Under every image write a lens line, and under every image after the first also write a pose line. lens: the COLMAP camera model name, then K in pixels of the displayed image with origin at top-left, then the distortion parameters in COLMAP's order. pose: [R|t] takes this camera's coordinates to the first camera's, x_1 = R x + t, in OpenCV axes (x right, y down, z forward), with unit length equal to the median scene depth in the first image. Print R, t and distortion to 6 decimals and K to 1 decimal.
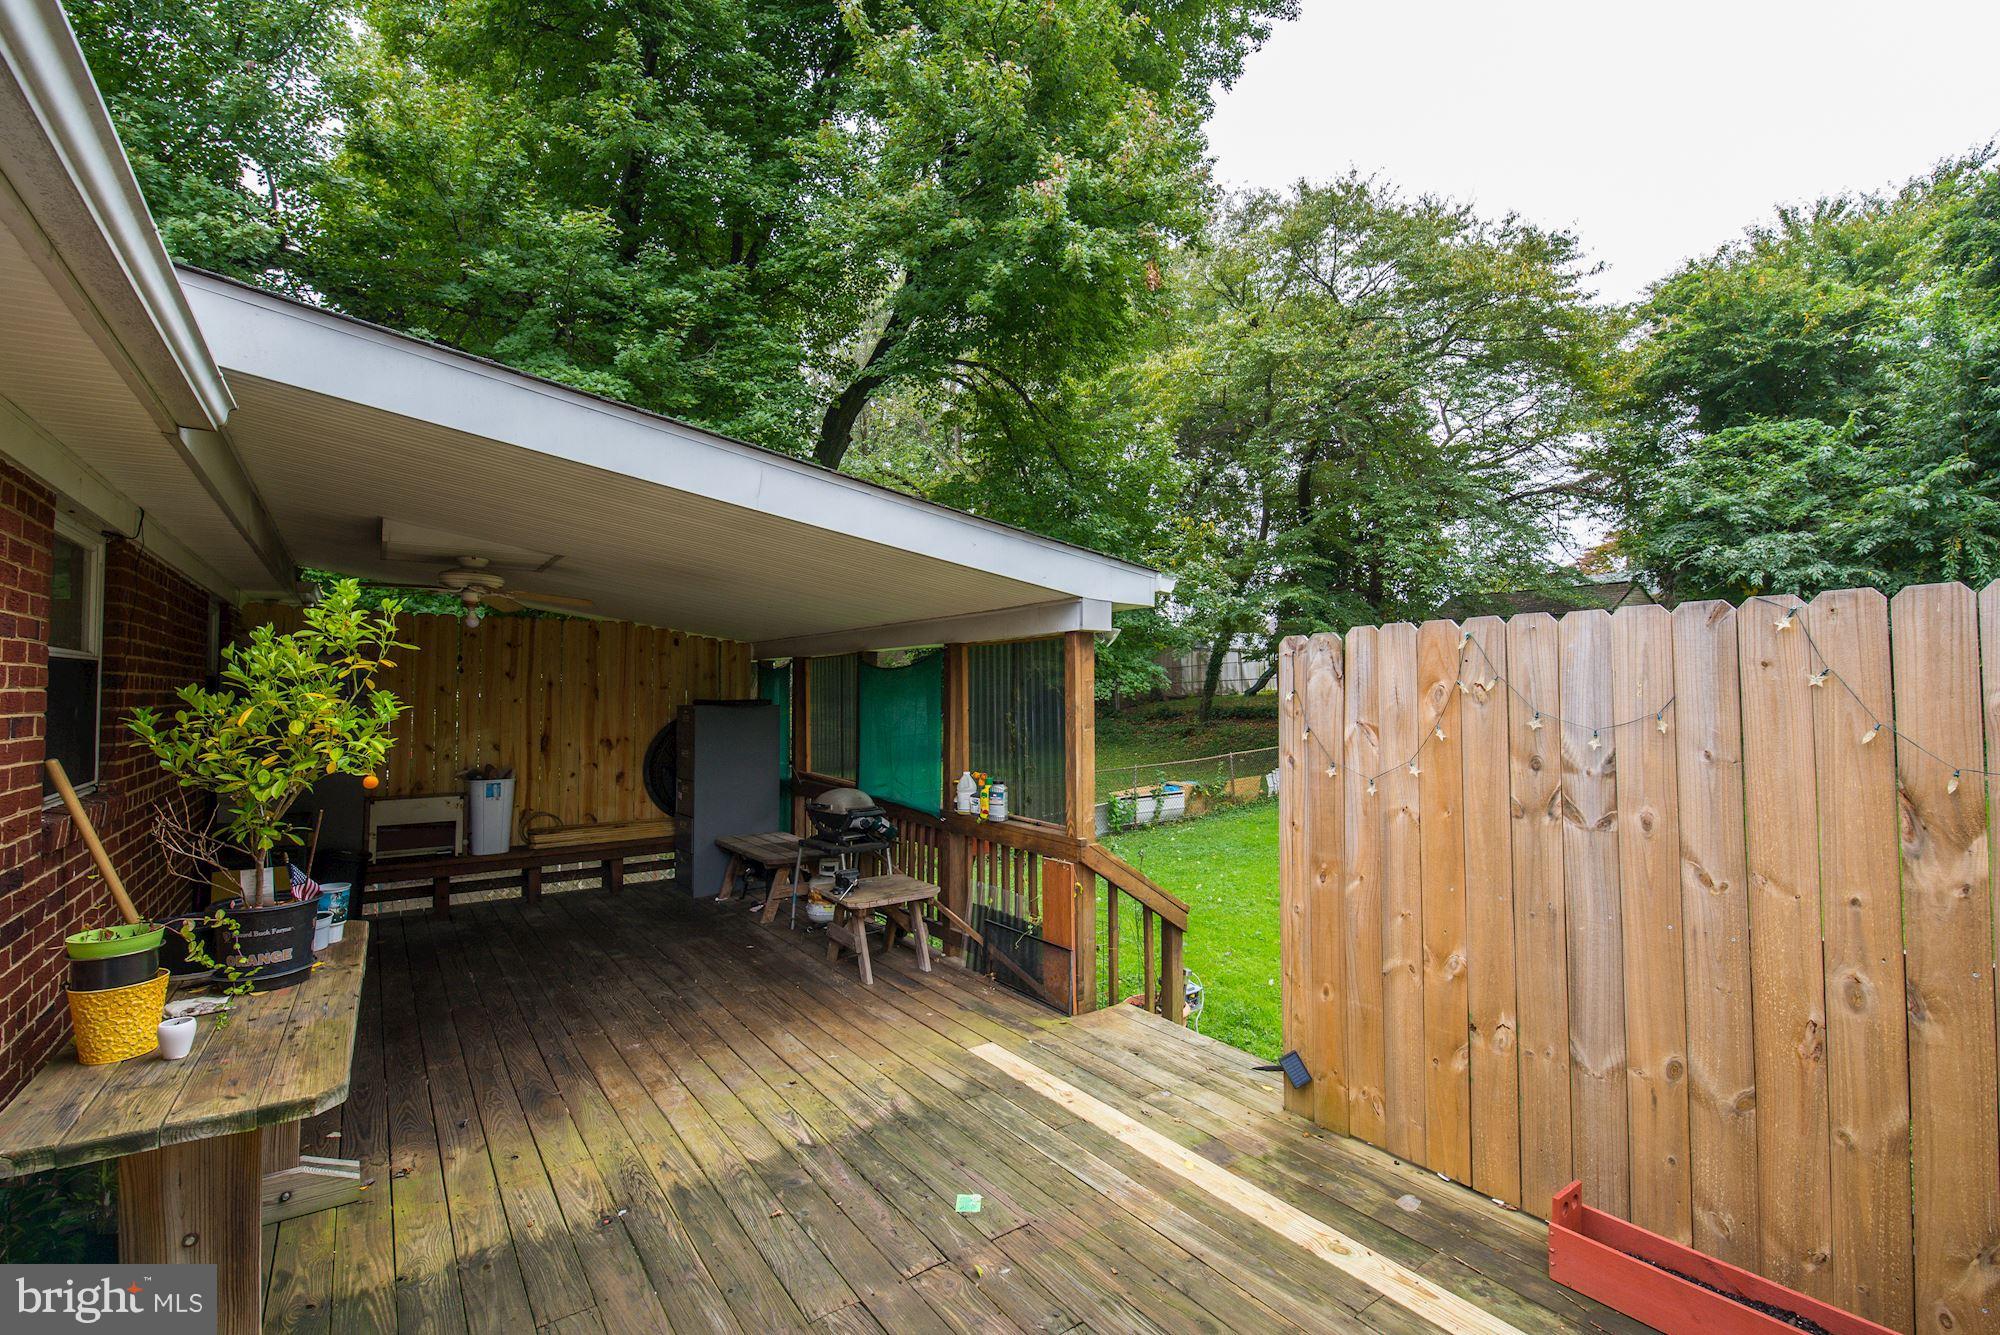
lens RADIAL K [[882.2, 0, 997.1], [0, 882.2, 658.6], [0, 0, 1]] dist [0.002432, -0.006793]
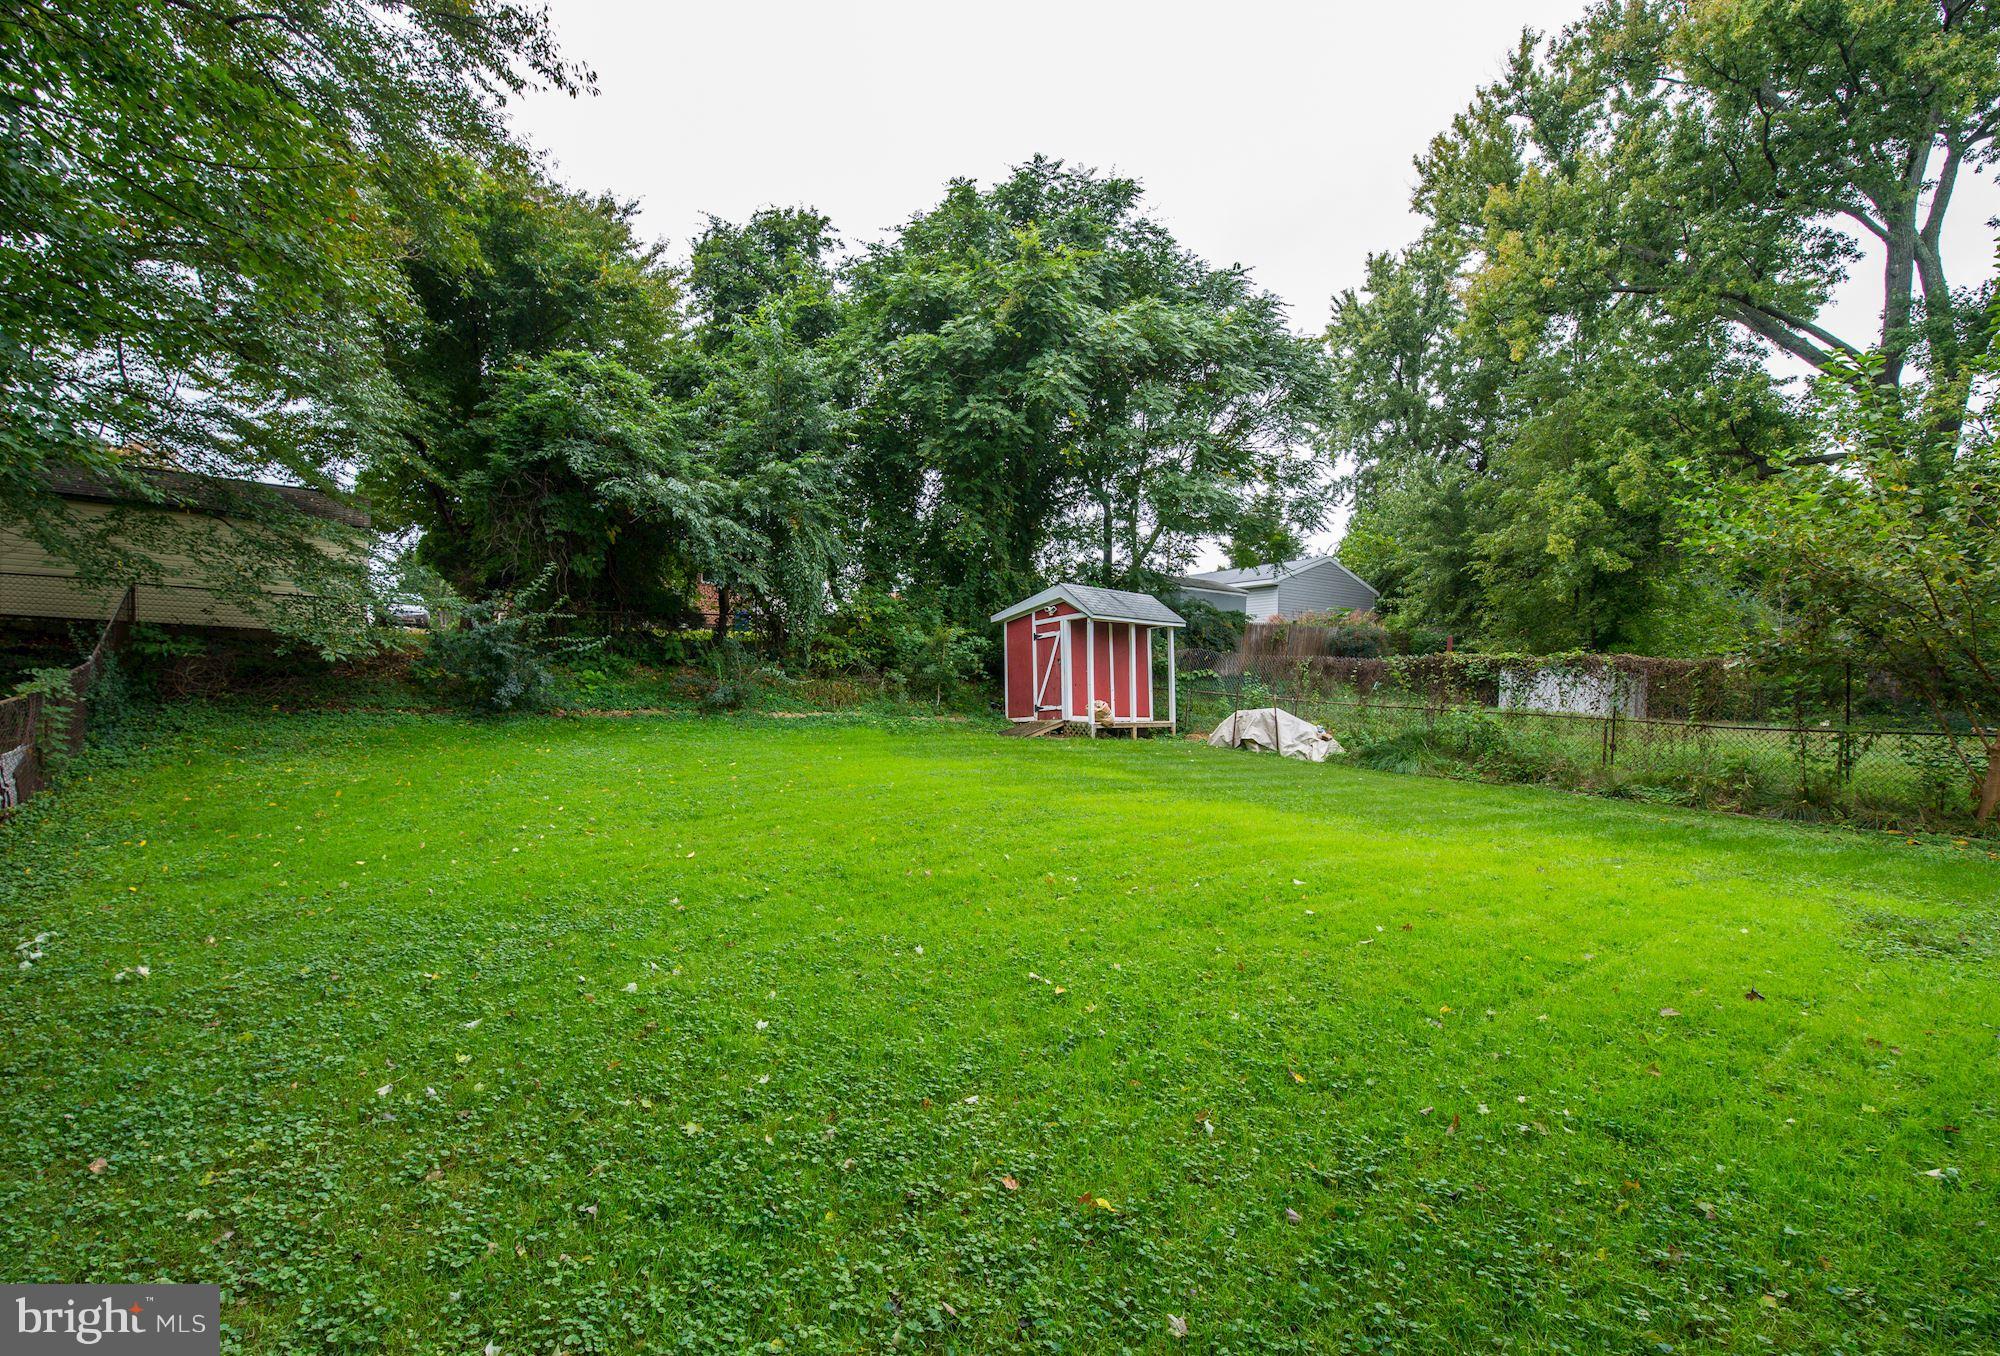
lens RADIAL K [[868.1, 0, 1000.7], [0, 868.1, 703.9], [0, 0, 1]] dist [-0.001560, -0.000051]
pose [[-0.036464, -0.006520, 0.999314, -0.112515], [-0.060973, 0.998130, 0.004288, 0.091347], [-0.997473, -0.060775, -0.036793, 0.713868]]
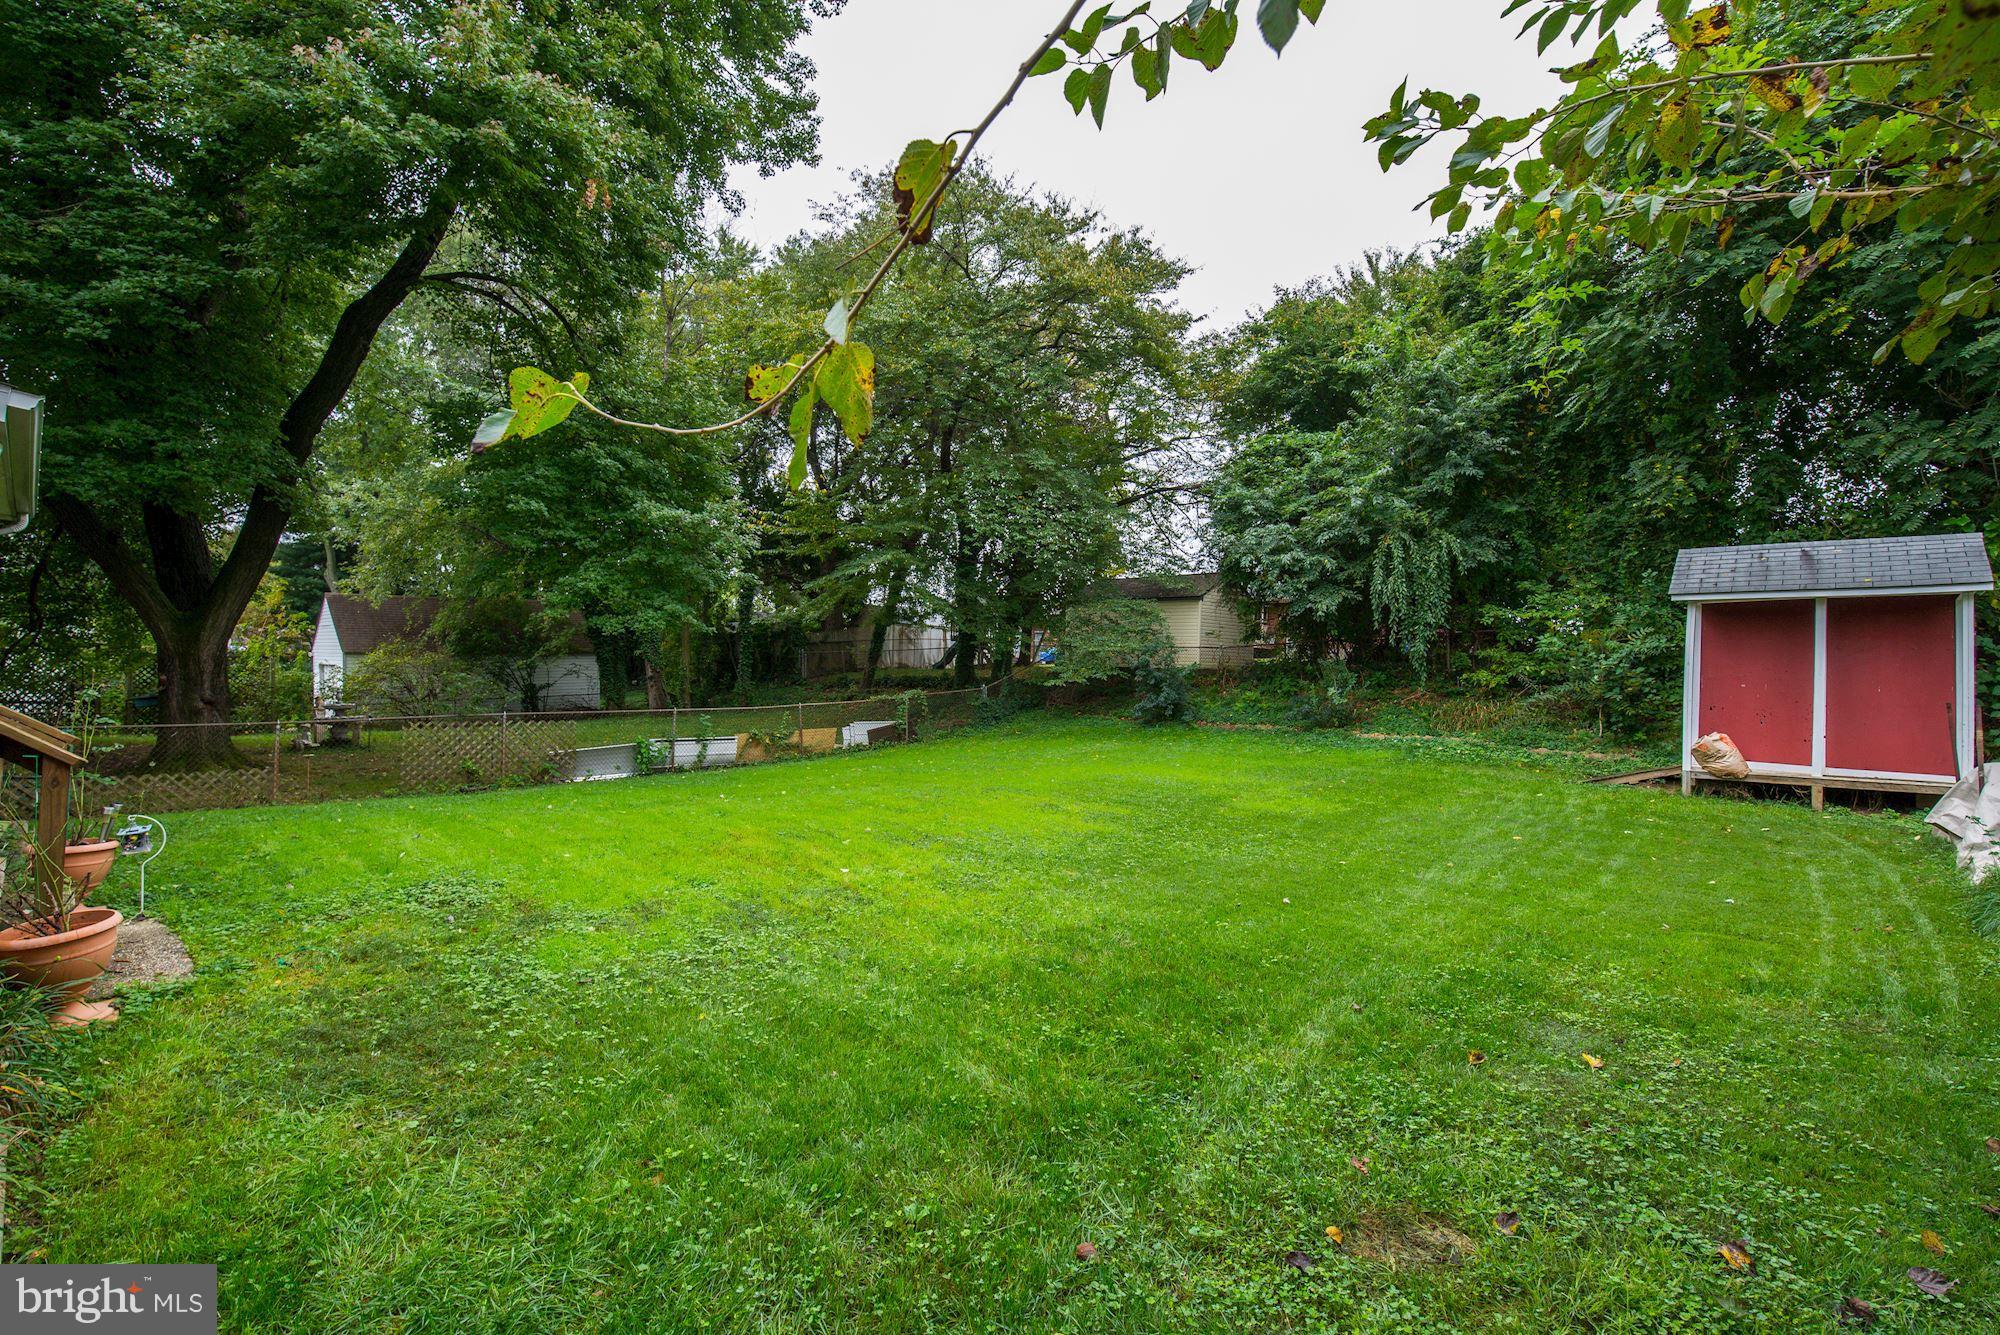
lens RADIAL K [[882.2, 0, 997.1], [0, 882.2, 658.6], [0, 0, 1]] dist [0.002432, -0.006793]
pose [[0.977494, 0.044851, 0.206140, 0.329589], [-0.047325, 0.998854, 0.007087, 0.044181], [-0.205586, -0.016683, 0.978497, -0.055859]]
